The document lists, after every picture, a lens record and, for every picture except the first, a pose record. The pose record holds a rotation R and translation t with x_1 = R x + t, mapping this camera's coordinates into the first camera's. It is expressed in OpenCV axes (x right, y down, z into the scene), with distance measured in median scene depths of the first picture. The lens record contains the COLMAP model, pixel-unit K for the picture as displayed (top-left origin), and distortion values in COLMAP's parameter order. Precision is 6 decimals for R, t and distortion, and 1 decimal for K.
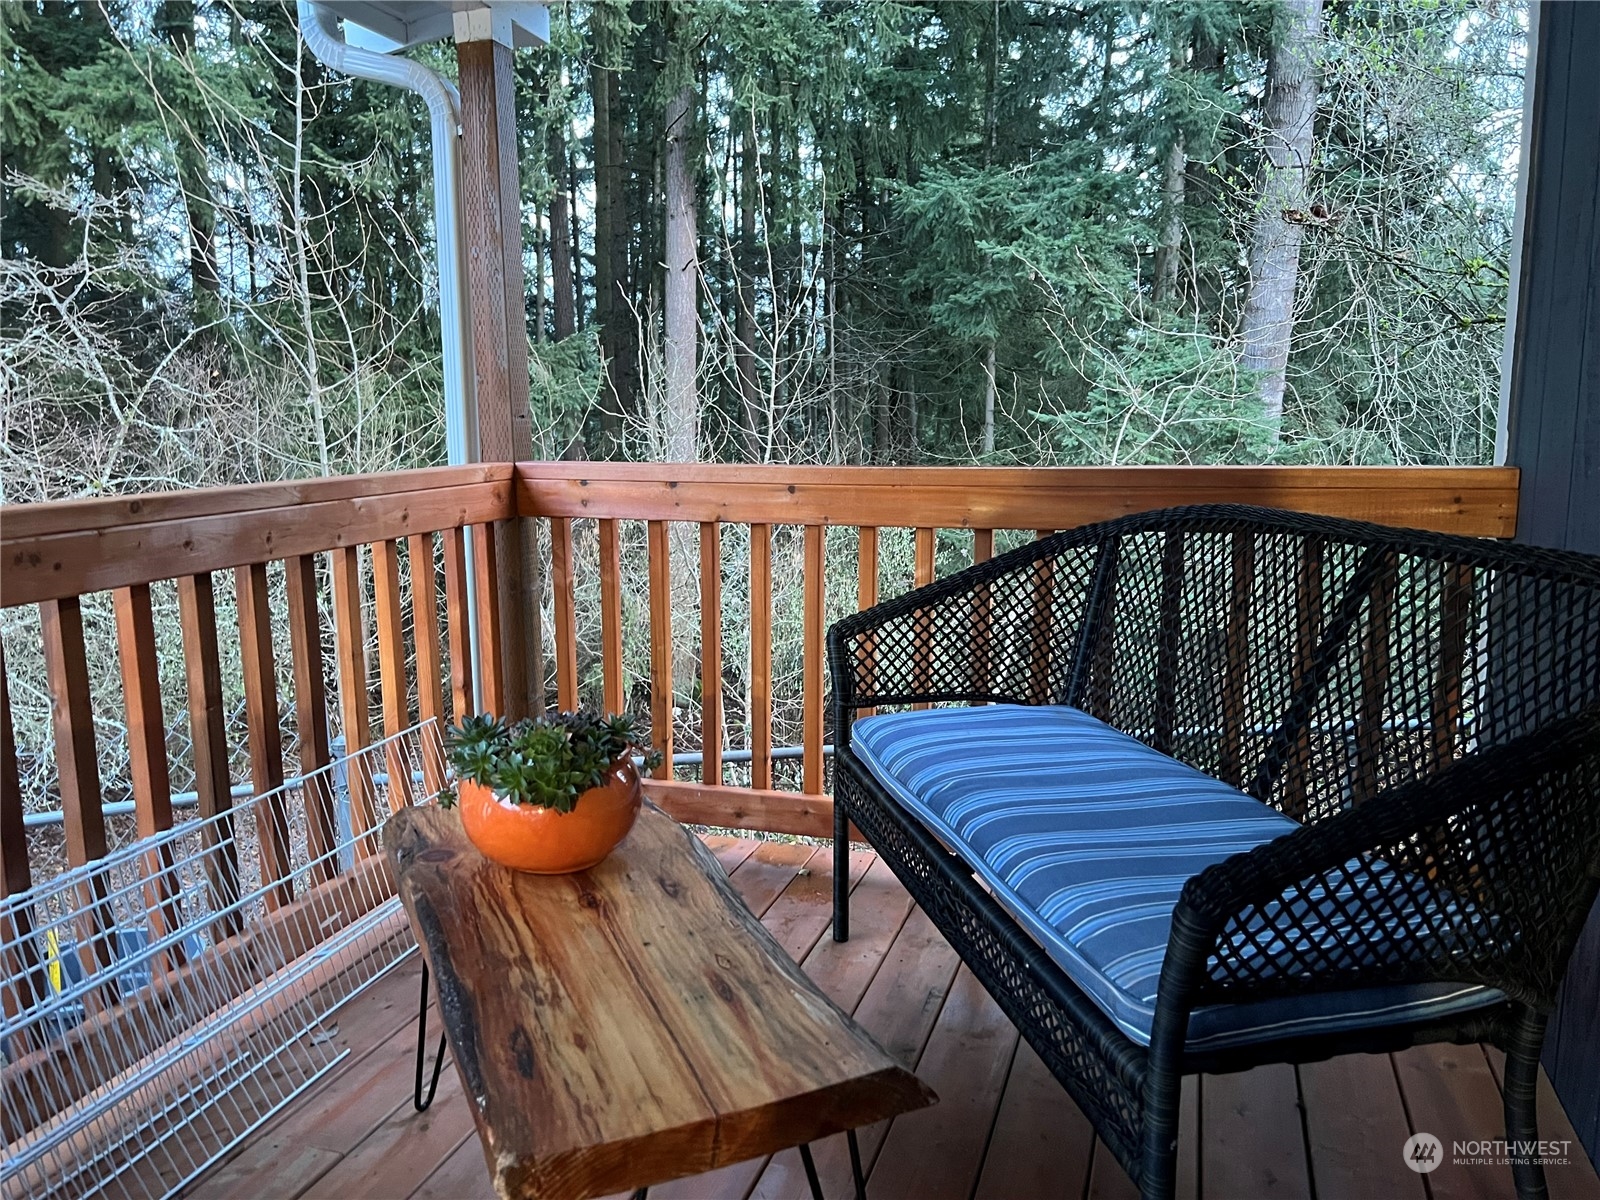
lens RADIAL K [[1211.8, 0, 800.0], [0, 1211.8, 600.0], [0, 0, 1]] dist [0.000882, -0.005634]
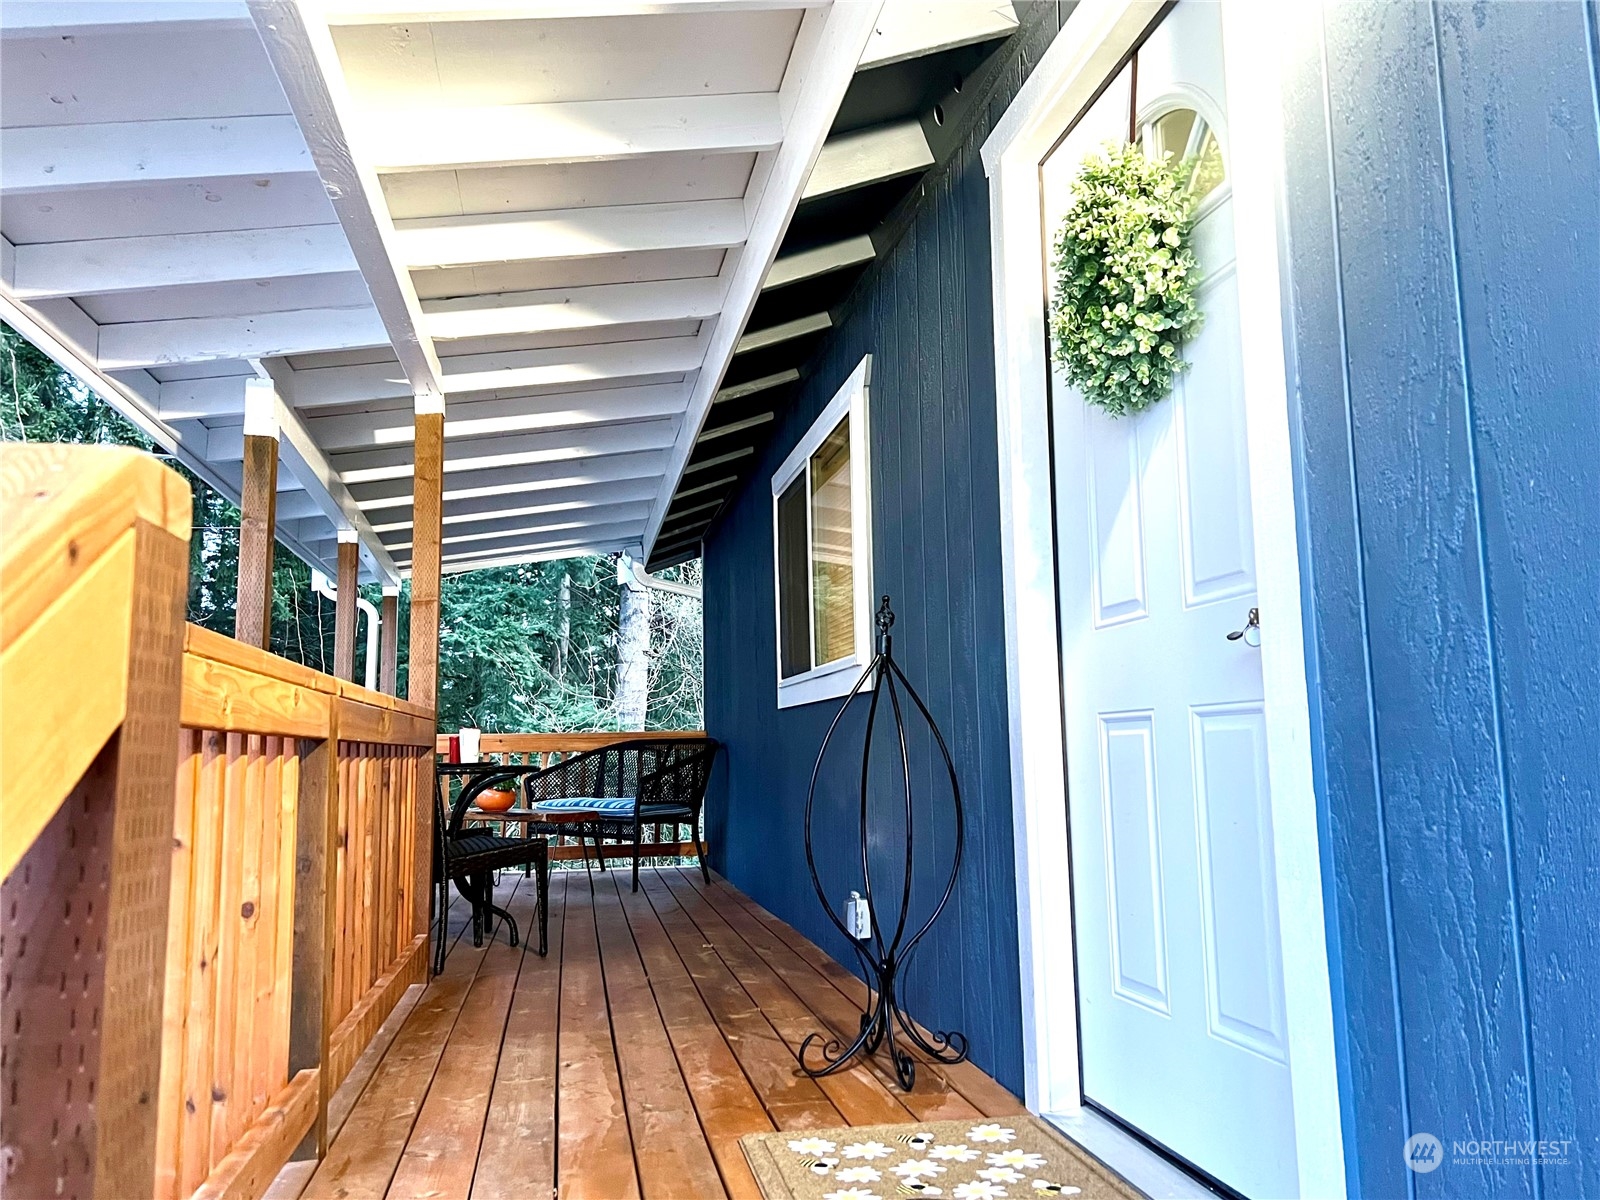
lens RADIAL K [[1211.8, 0, 800.0], [0, 1211.8, 600.0], [0, 0, 1]] dist [0.000882, -0.005634]
pose [[0.875554, 0.054908, 0.479990, -0.148869], [0.088088, 0.958722, -0.270355, 0.082235], [-0.475022, 0.278992, 0.834577, -0.360736]]
